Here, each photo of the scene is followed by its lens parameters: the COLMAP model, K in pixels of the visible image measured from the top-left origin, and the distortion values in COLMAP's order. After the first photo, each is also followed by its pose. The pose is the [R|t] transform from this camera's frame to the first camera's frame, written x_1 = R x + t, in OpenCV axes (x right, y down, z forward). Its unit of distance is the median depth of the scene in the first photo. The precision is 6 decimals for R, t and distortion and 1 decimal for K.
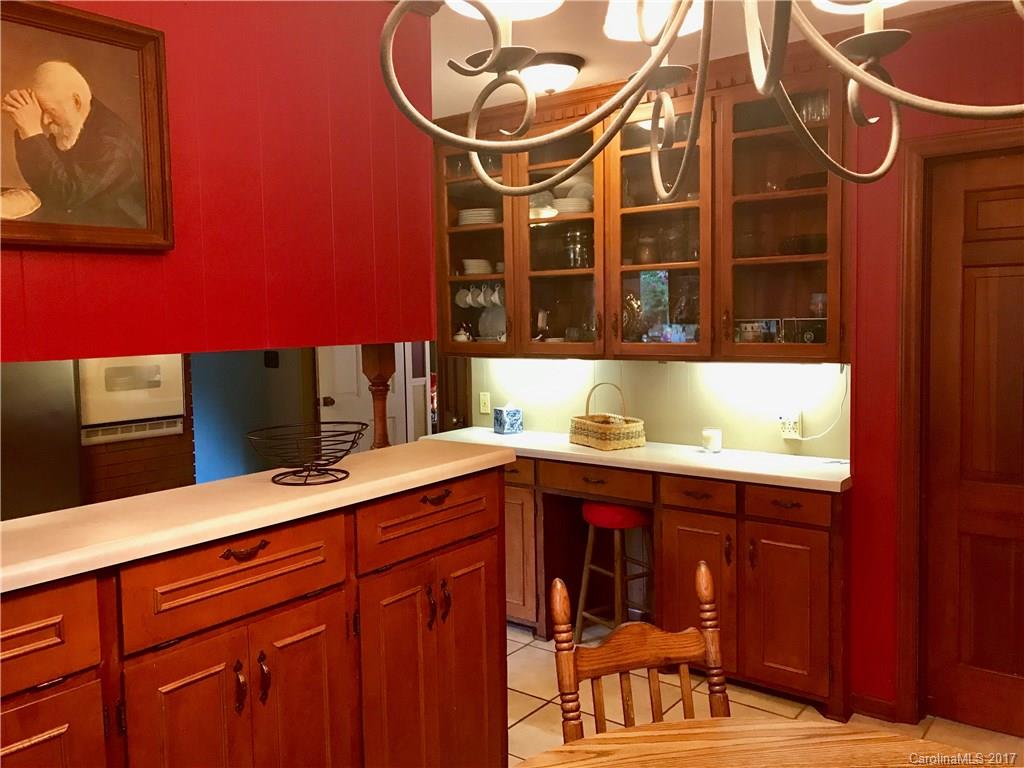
lens RADIAL K [[844.3, 0, 512.7], [0, 844.3, 376.5], [0, 0, 1]] dist [0.065560, -0.091701]
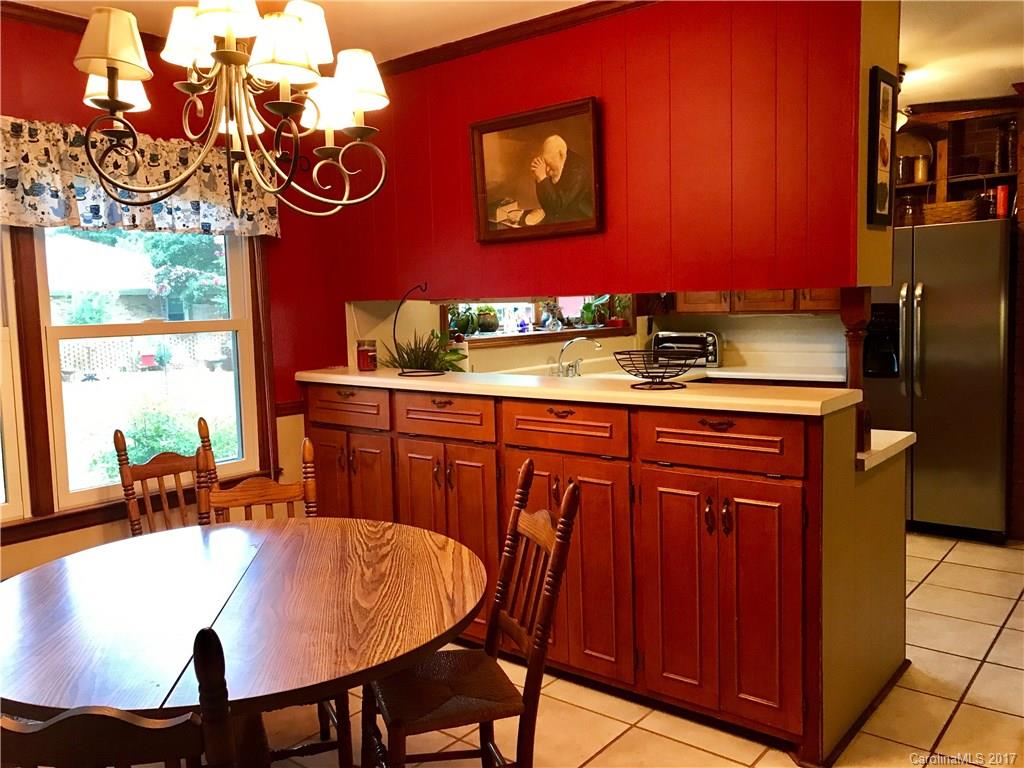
lens RADIAL K [[844.3, 0, 512.7], [0, 844.3, 376.5], [0, 0, 1]] dist [0.065560, -0.091701]
pose [[-0.034715, 0.105624, -0.993800, 1.384462], [-0.047074, 0.993123, 0.107197, -0.038702], [0.998288, 0.050504, -0.029504, 0.993084]]
